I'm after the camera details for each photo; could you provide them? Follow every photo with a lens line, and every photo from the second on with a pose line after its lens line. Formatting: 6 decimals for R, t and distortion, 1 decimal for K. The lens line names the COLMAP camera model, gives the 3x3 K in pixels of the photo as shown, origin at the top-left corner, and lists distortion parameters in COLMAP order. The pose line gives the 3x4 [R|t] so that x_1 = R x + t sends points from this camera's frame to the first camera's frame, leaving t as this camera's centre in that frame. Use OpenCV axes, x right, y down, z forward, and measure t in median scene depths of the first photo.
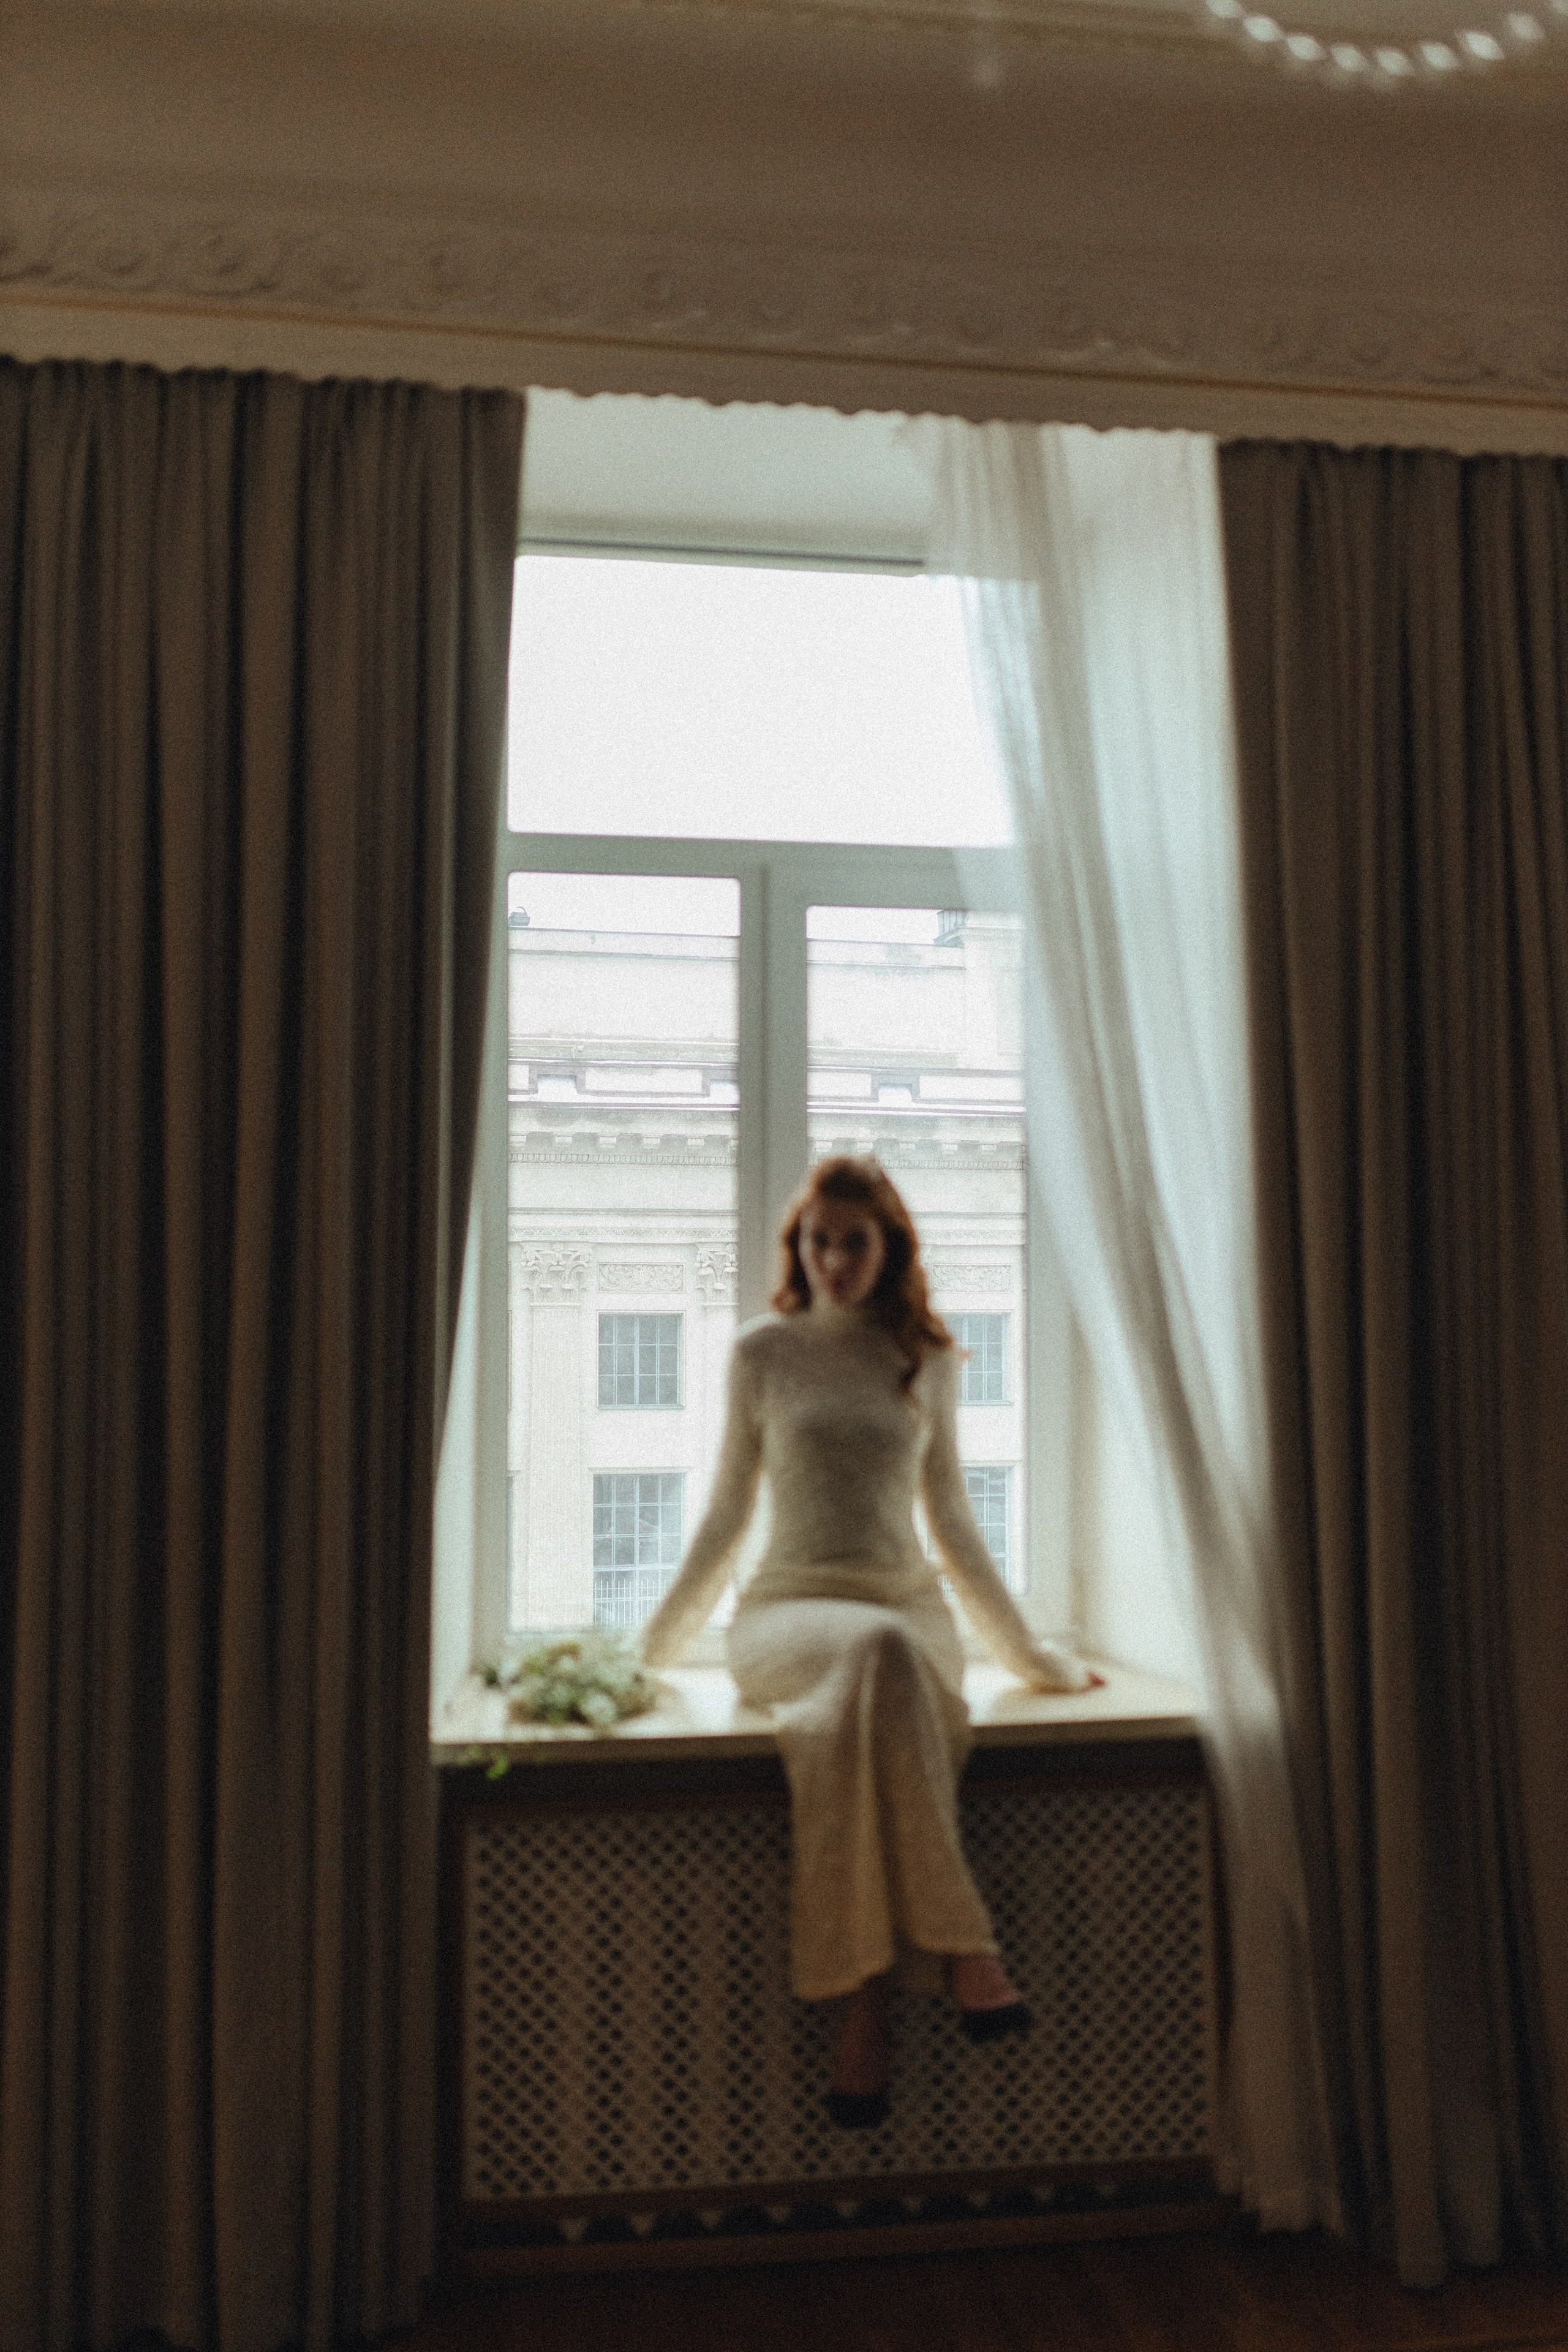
lens RADIAL K [[2205.8, 0, 791.3], [0, 2205.8, 1183.8], [0, 0, 1]] dist [0.006992, 0.000000]
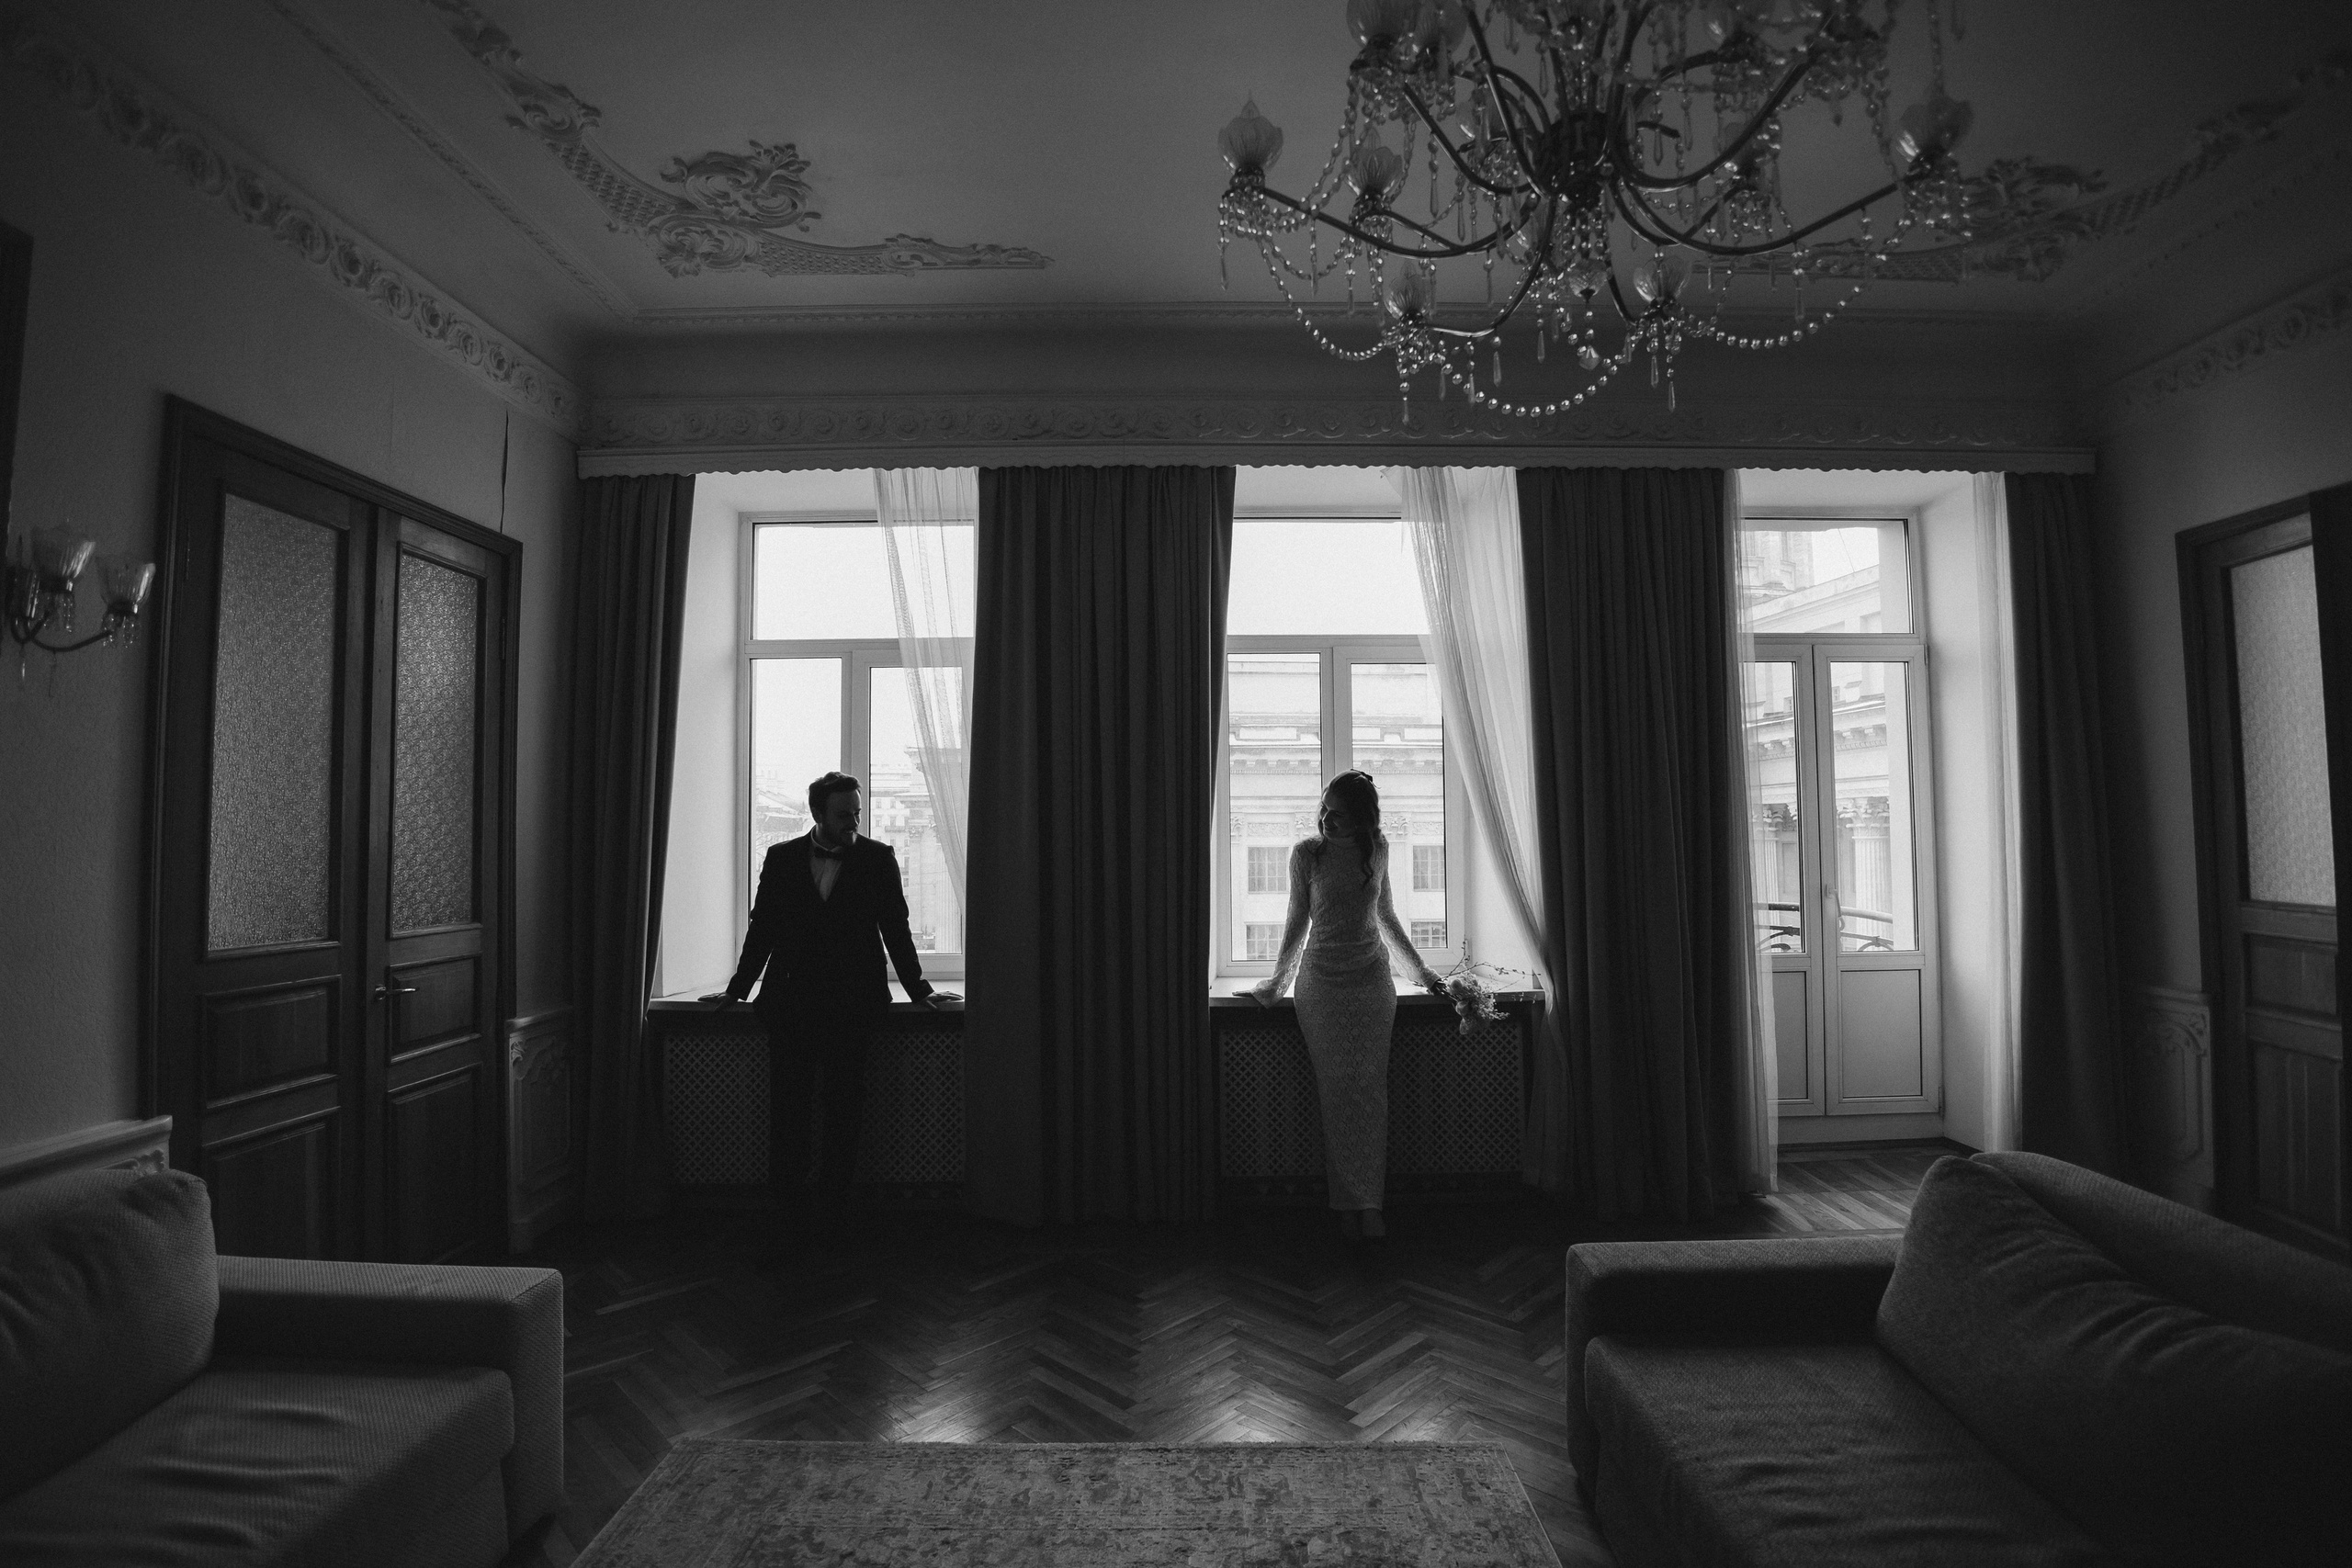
lens RADIAL K [[1079.6, 0, 1178.1], [0, 1079.6, 781.2], [0, 0, 1]] dist [-0.035752, -0.000135]
pose [[0.988727, -0.014318, -0.149045, -0.004593], [0.013909, 0.999896, -0.003790, 0.006704], [0.149084, 0.001674, 0.988823, -0.227972]]
